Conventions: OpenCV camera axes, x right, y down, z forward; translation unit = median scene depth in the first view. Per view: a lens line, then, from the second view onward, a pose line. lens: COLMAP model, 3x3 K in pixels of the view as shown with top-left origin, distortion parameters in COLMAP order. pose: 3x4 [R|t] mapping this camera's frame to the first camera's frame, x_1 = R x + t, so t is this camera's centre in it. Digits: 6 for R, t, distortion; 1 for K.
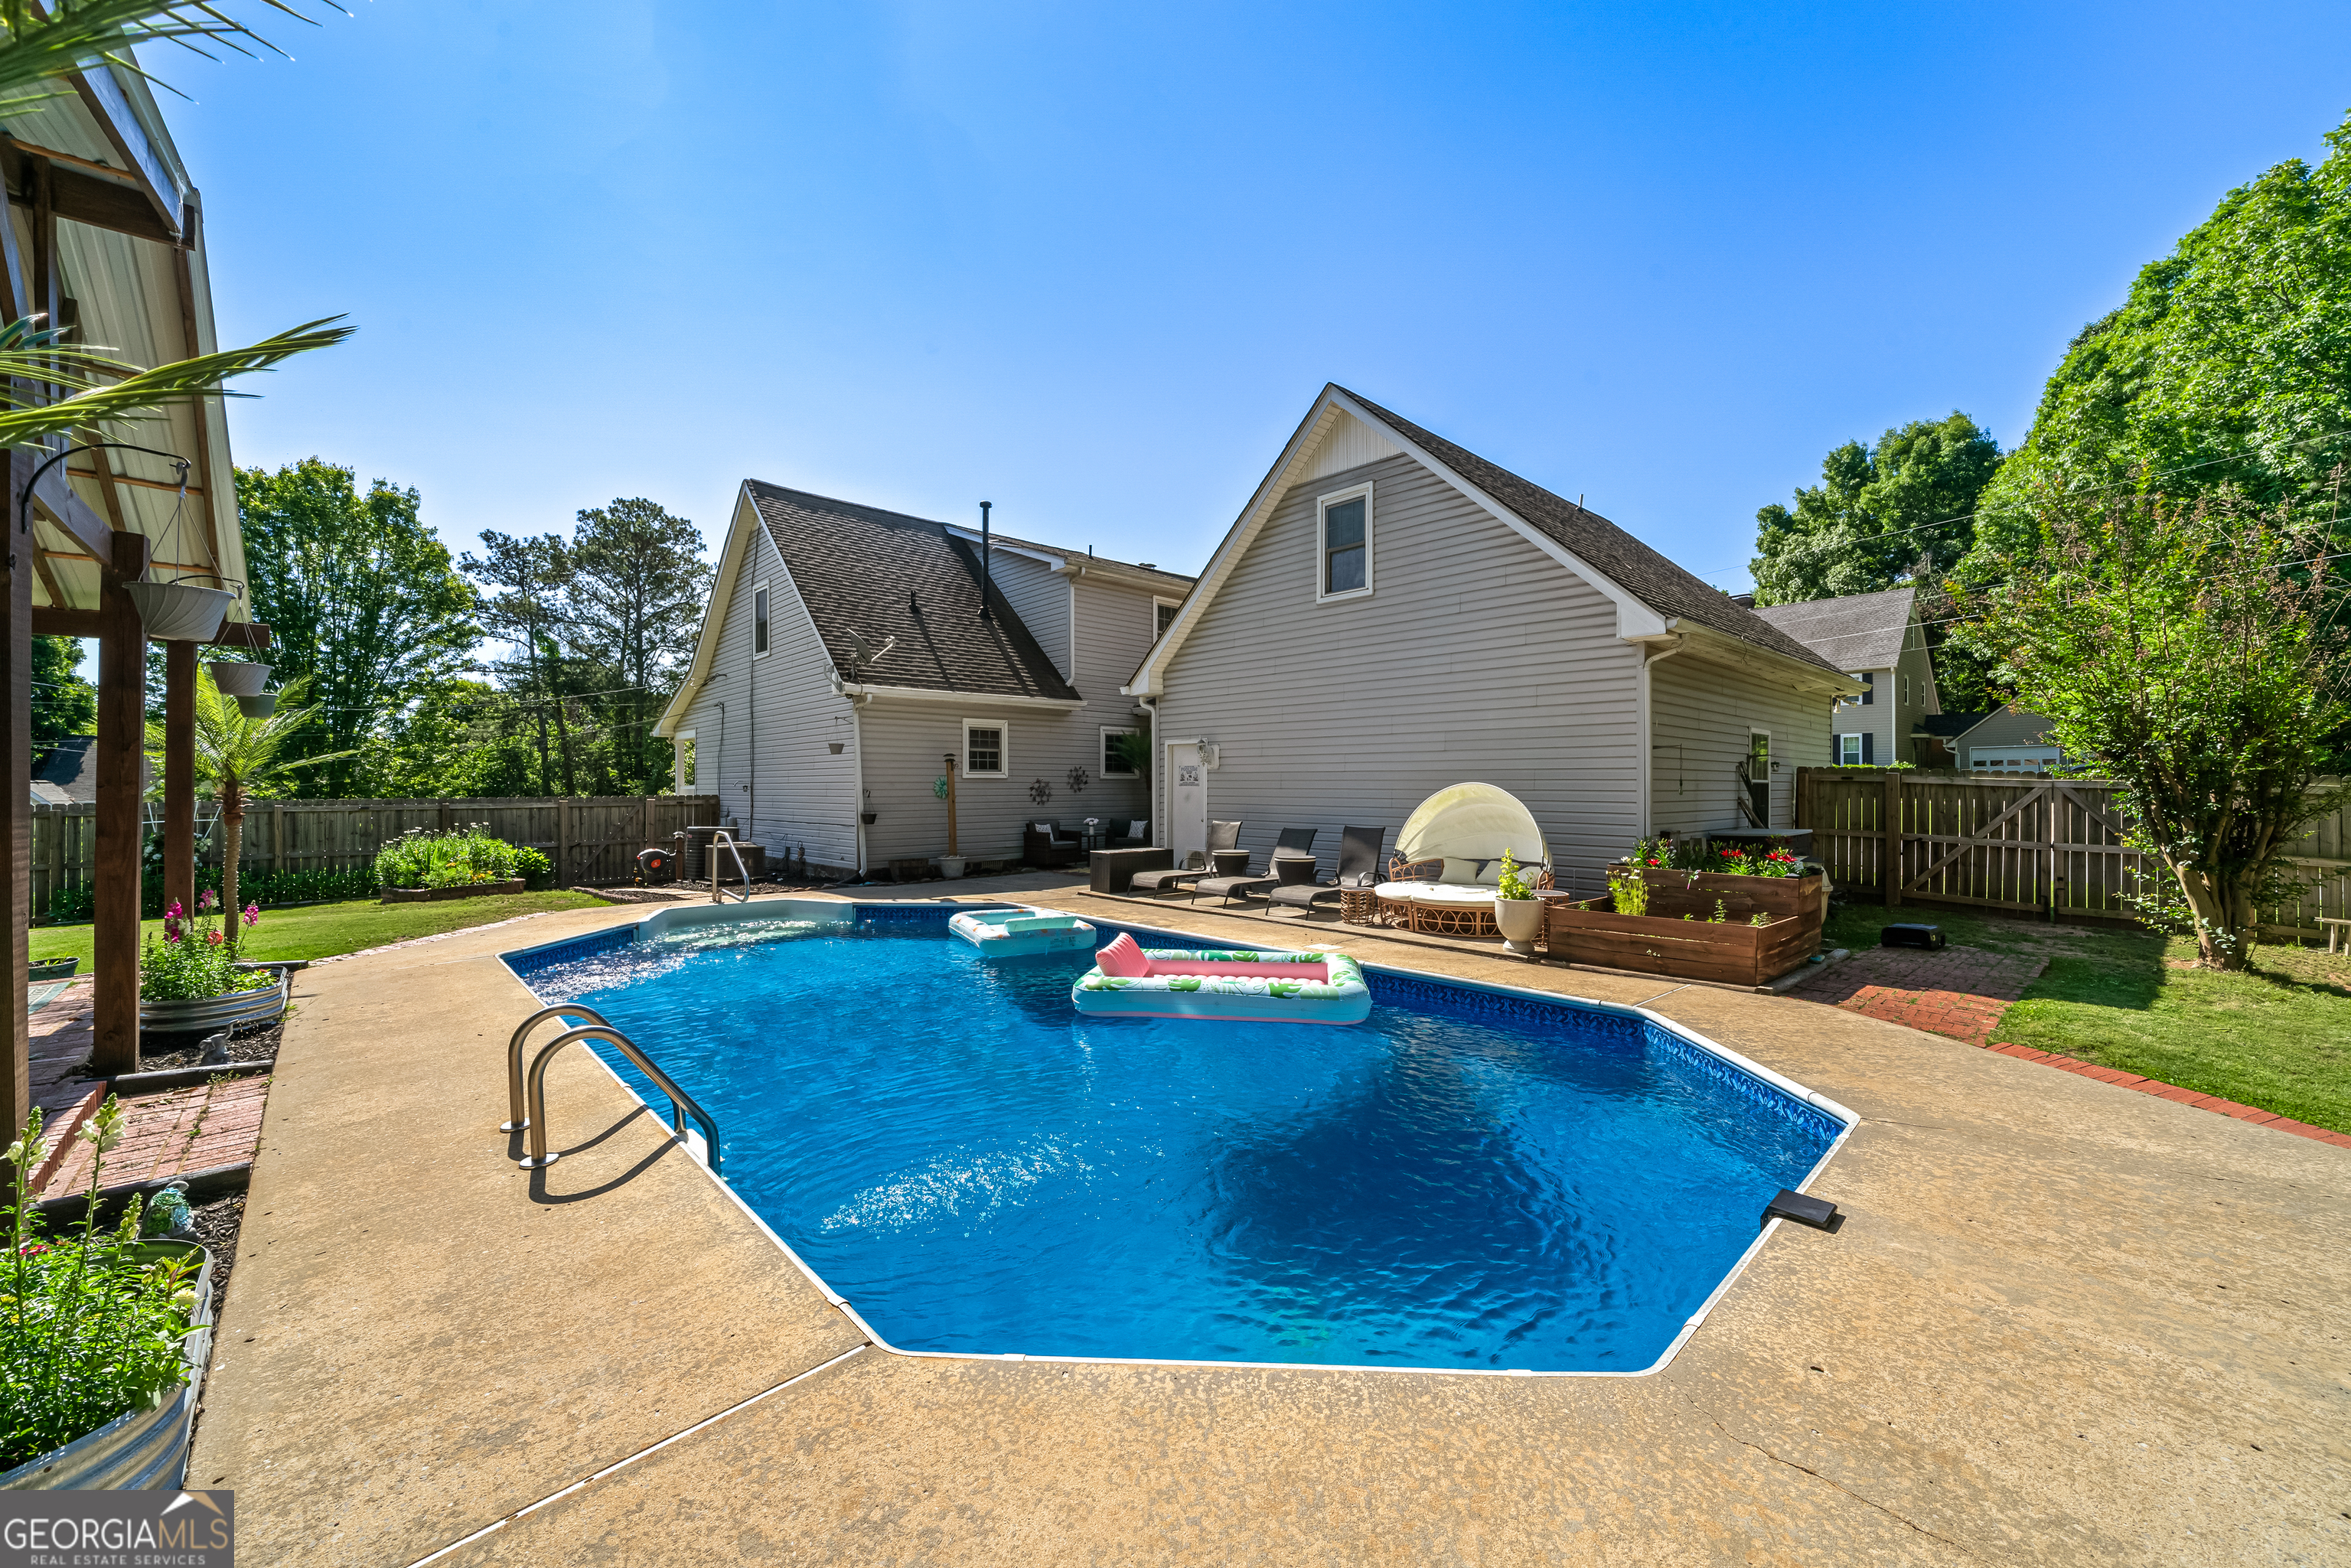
lens RADIAL K [[897.3, 0, 1187.7], [0, 897.3, 804.9], [0, 0, 1]] dist [-0.006233, 0.001168]
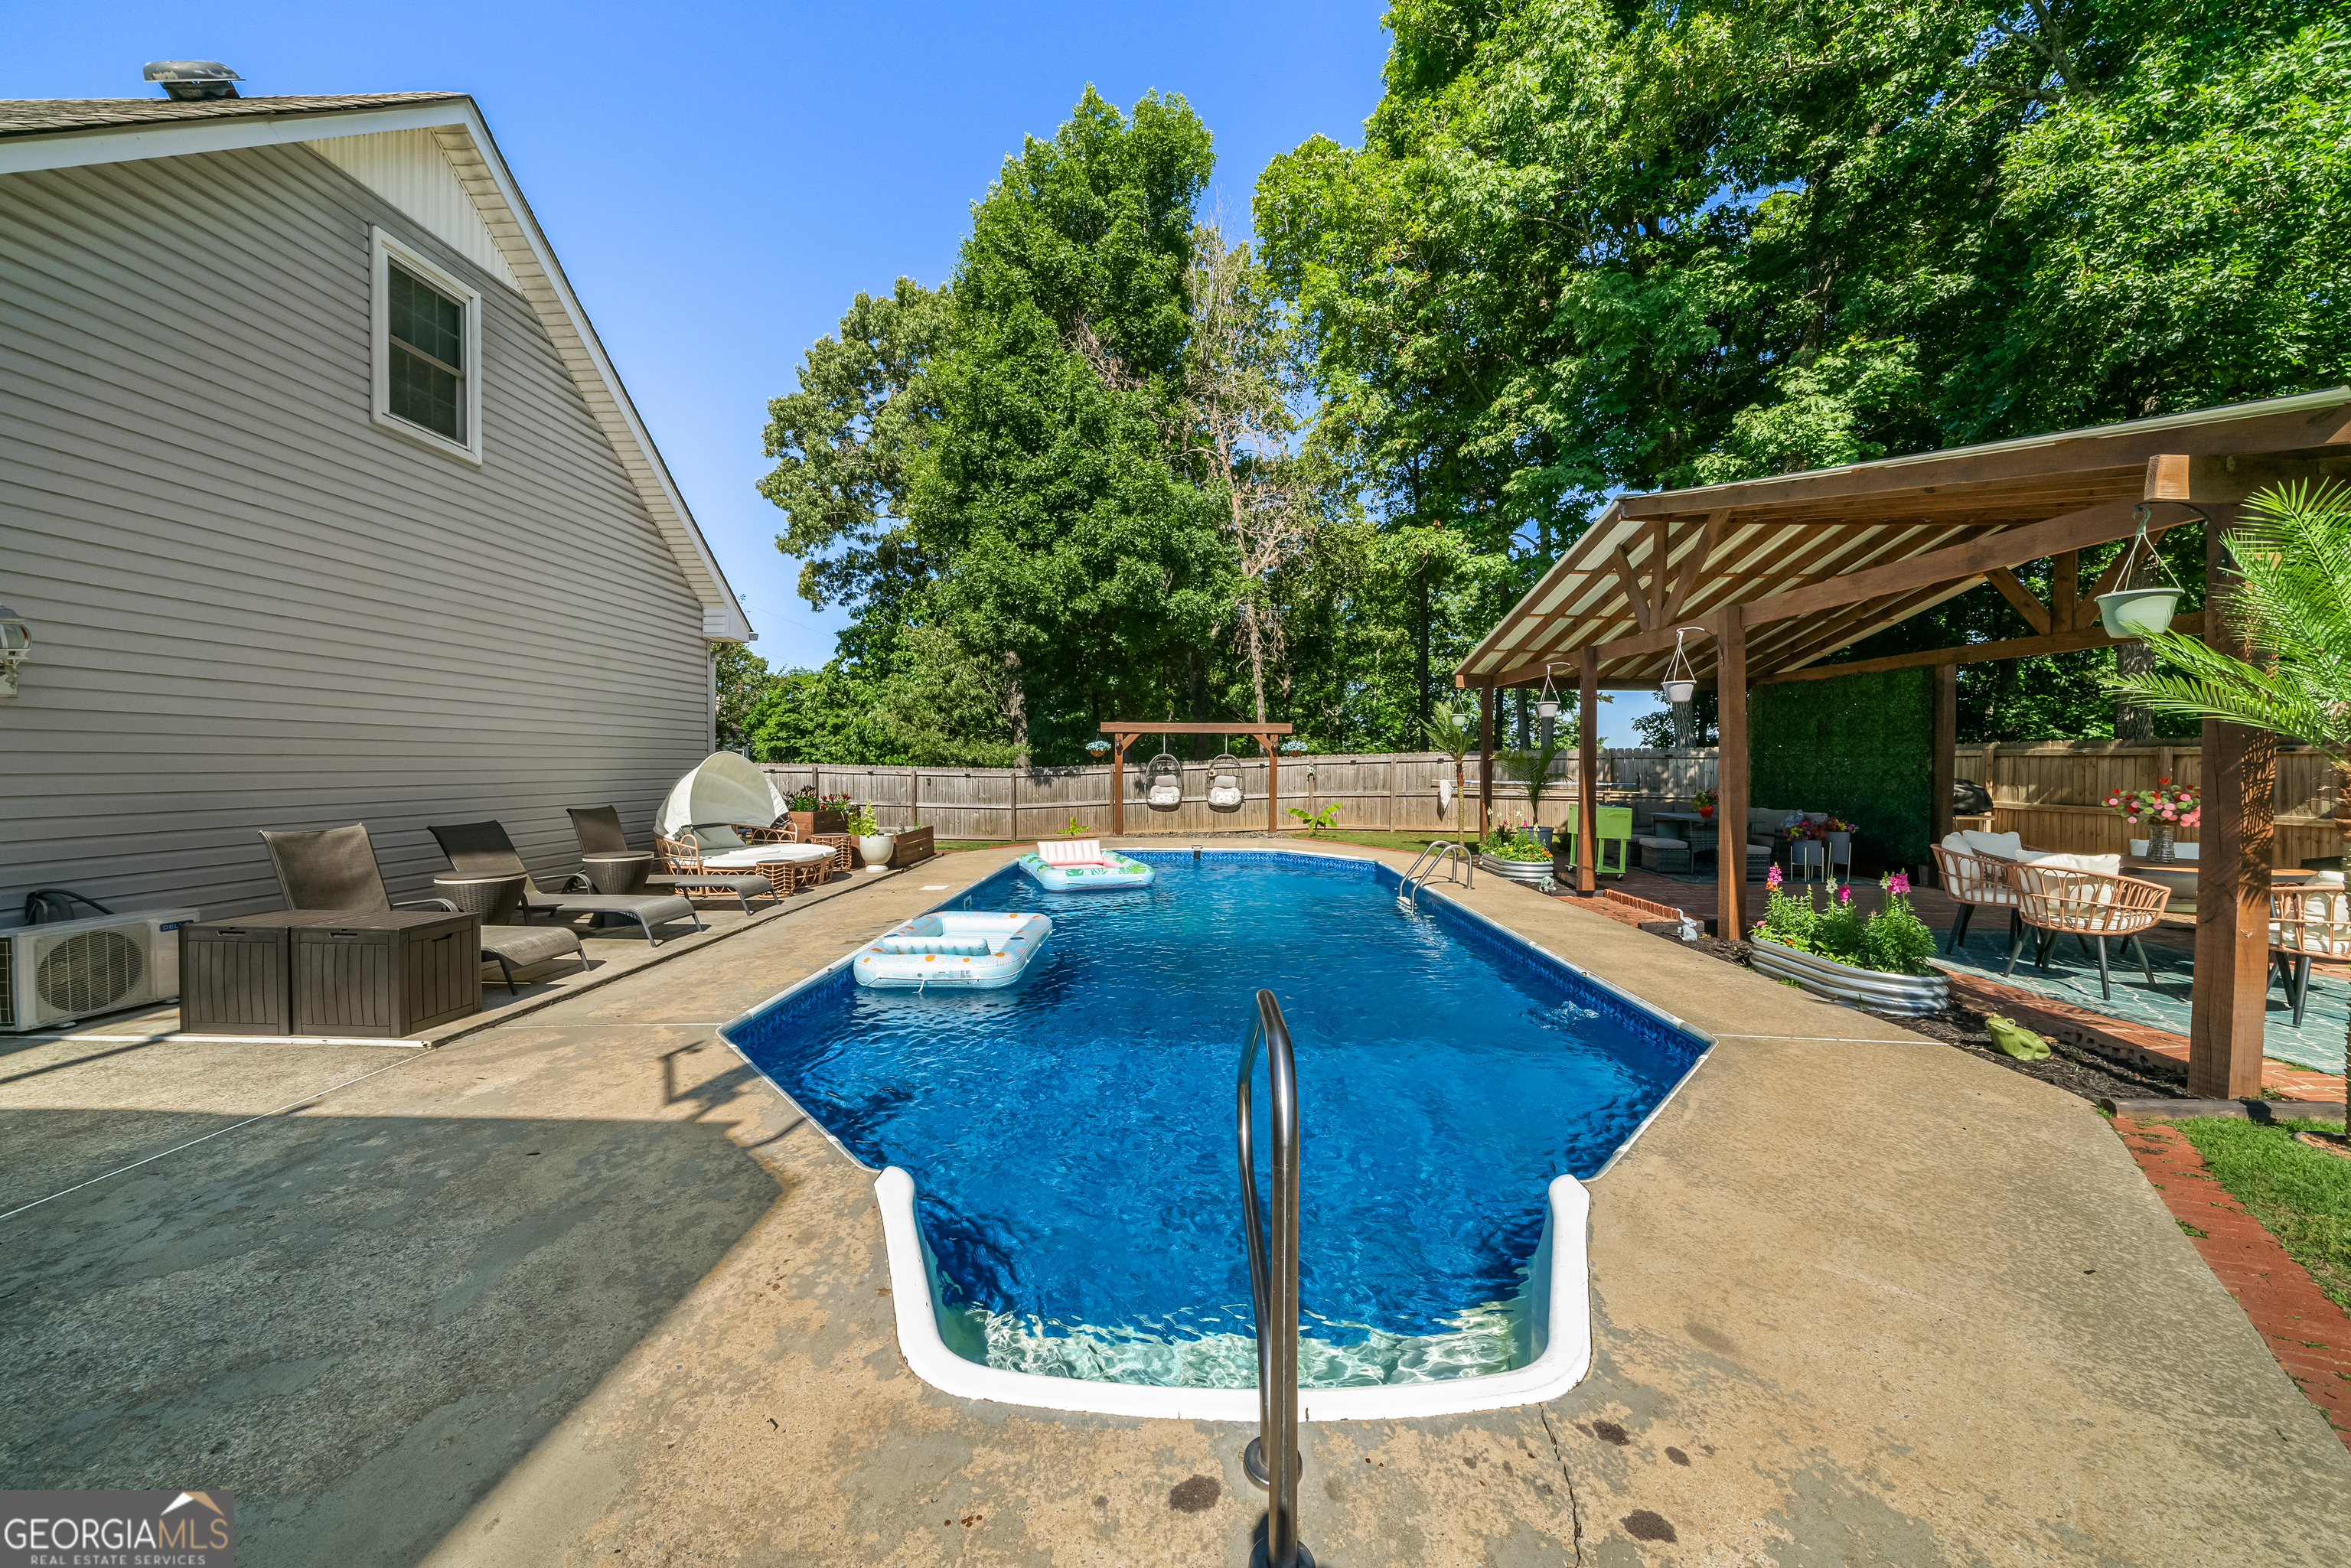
lens RADIAL K [[789.7, 0, 1178.3], [0, 789.7, 781.8], [0, 0, 1]] dist [-0.006827, 0.000559]
pose [[-0.693407, -0.023234, 0.720172, -0.397005], [0.009770, 0.999085, 0.041640, -0.012126], [-0.720480, 0.035909, -0.692545, 0.708545]]
